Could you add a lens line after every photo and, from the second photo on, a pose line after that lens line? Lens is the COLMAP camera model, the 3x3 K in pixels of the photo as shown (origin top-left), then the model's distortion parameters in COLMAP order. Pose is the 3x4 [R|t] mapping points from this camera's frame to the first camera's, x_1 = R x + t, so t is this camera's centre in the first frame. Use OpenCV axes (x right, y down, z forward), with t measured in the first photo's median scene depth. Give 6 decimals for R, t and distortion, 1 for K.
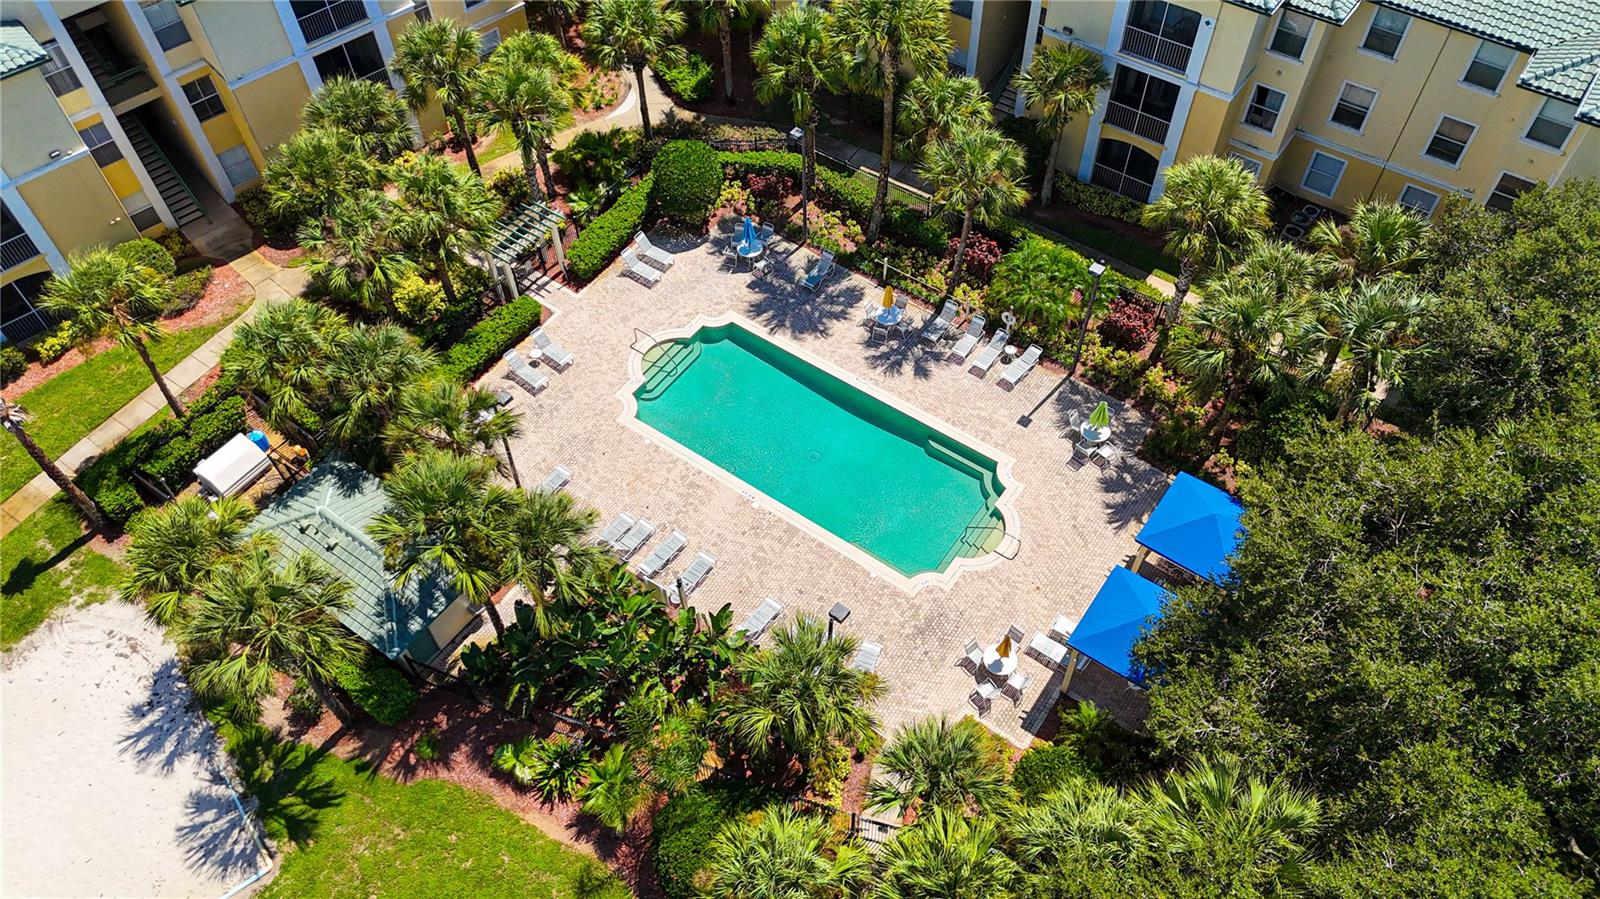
lens RADIAL K [[1178.5, 0, 805.2], [0, 1178.5, 450.6], [0, 0, 1]] dist [0.052254, -0.039419]
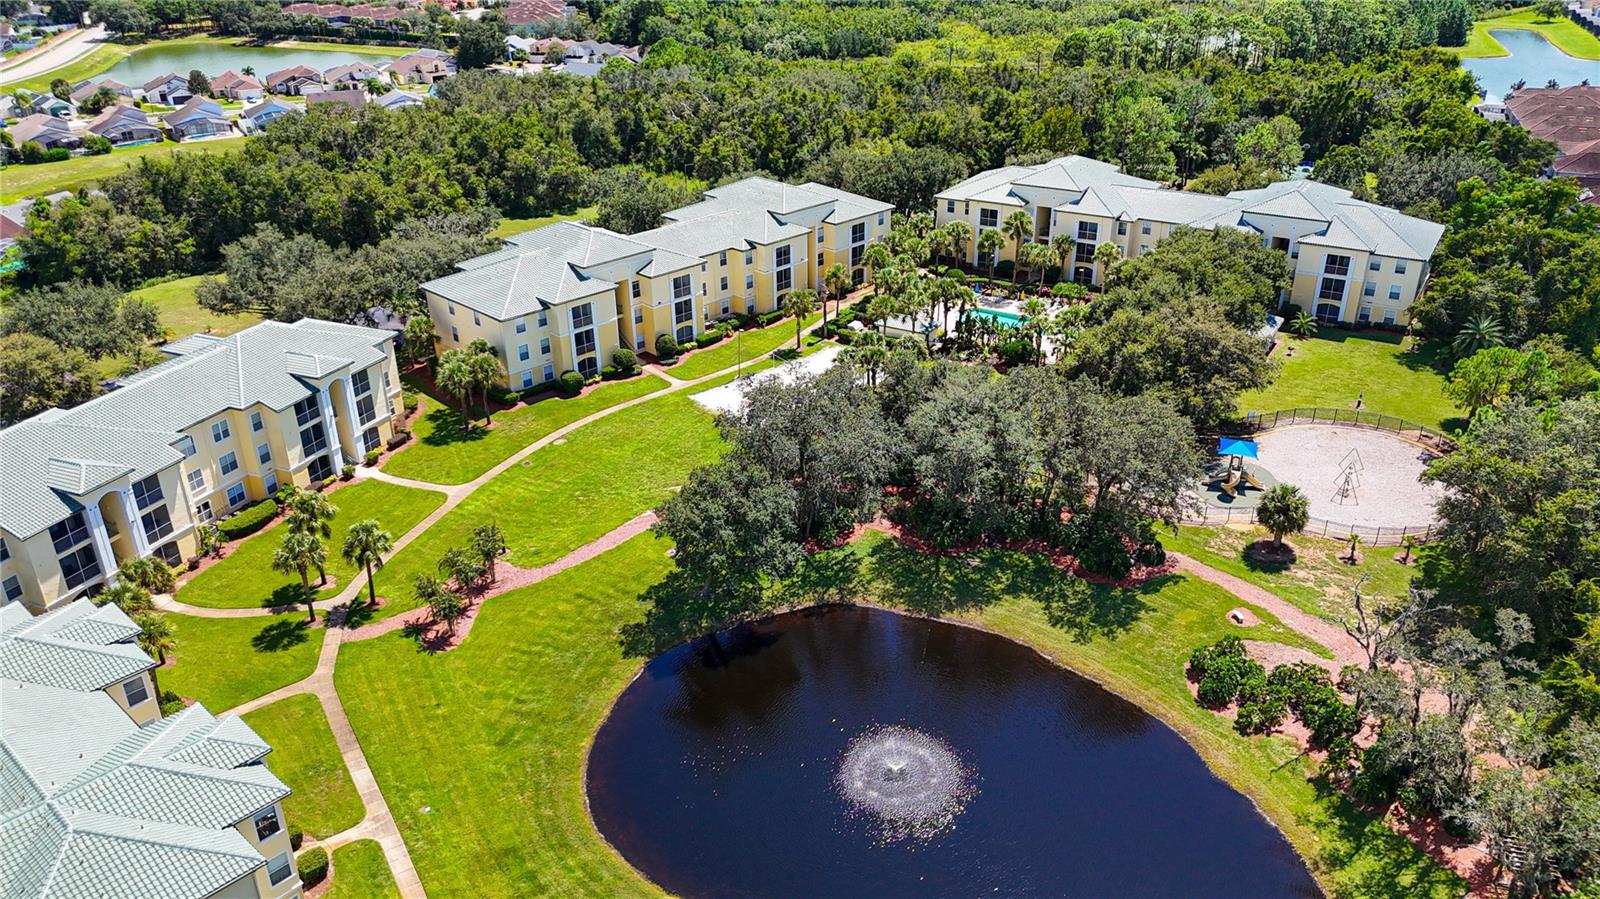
lens RADIAL K [[1178.4, 0, 804.4], [0, 1178.4, 448.5], [0, 0, 1]] dist [0.084468, -0.102032]
pose [[0.998264, -0.024364, 0.053622, -0.804634], [0.045987, 0.891255, -0.451164, 1.893498], [-0.036799, 0.452847, 0.890829, -1.974701]]
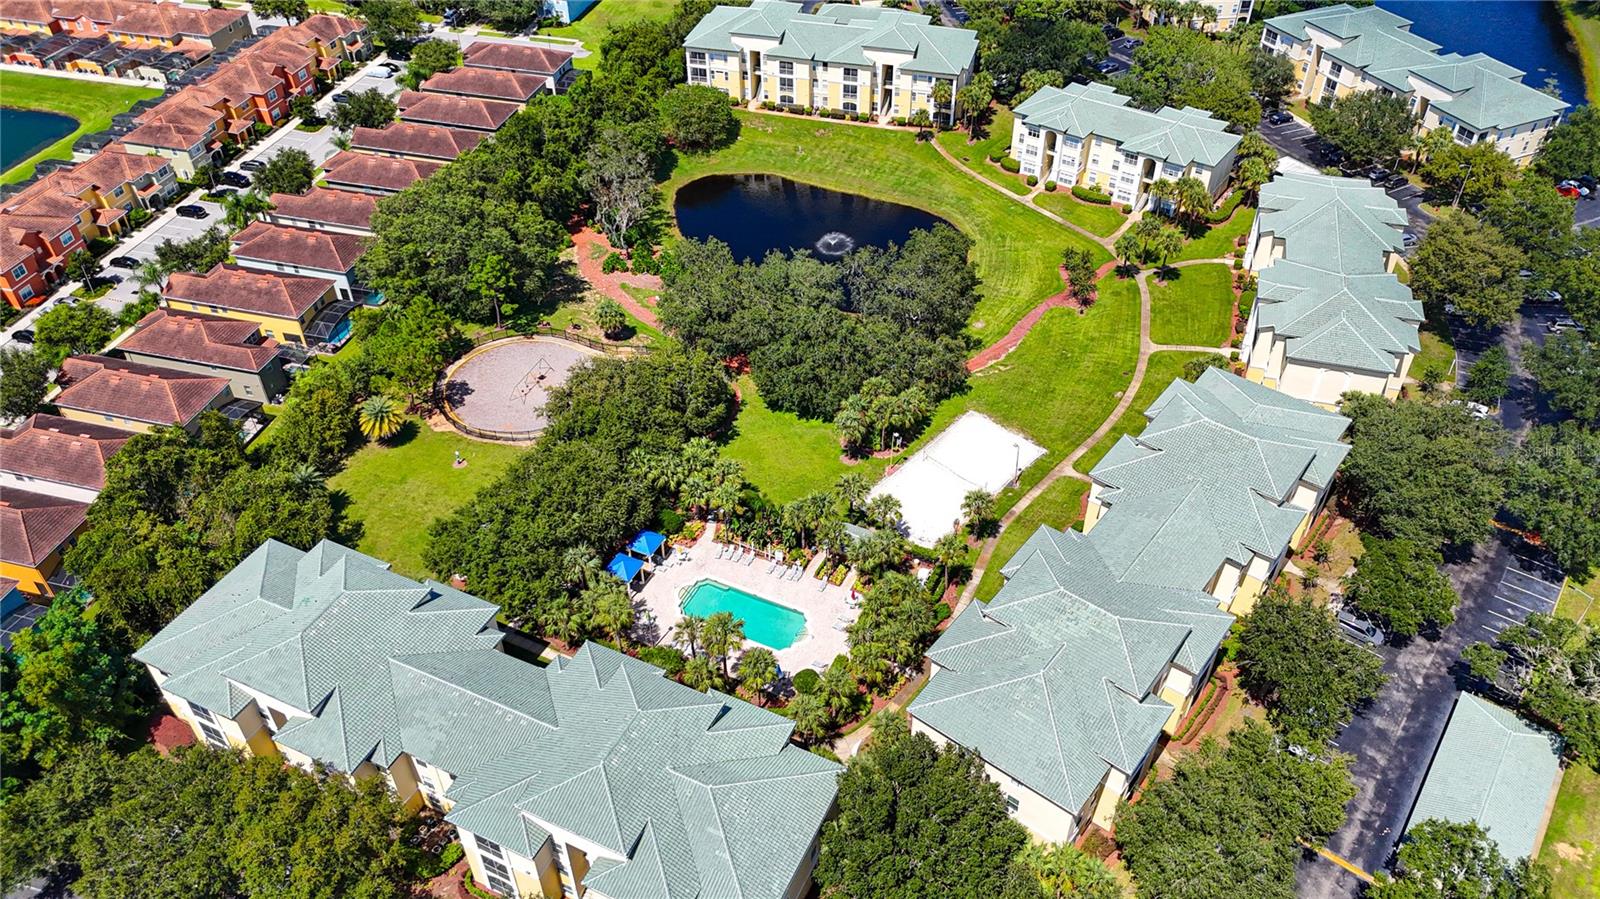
lens RADIAL K [[1178.4, 0, 804.4], [0, 1178.4, 448.5], [0, 0, 1]] dist [0.084468, -0.102032]
pose [[-0.985850, 0.117936, -0.119127, 0.152695], [-0.126057, -0.053139, 0.990599, -2.897686], [0.110497, 0.991598, 0.067254, 0.389017]]
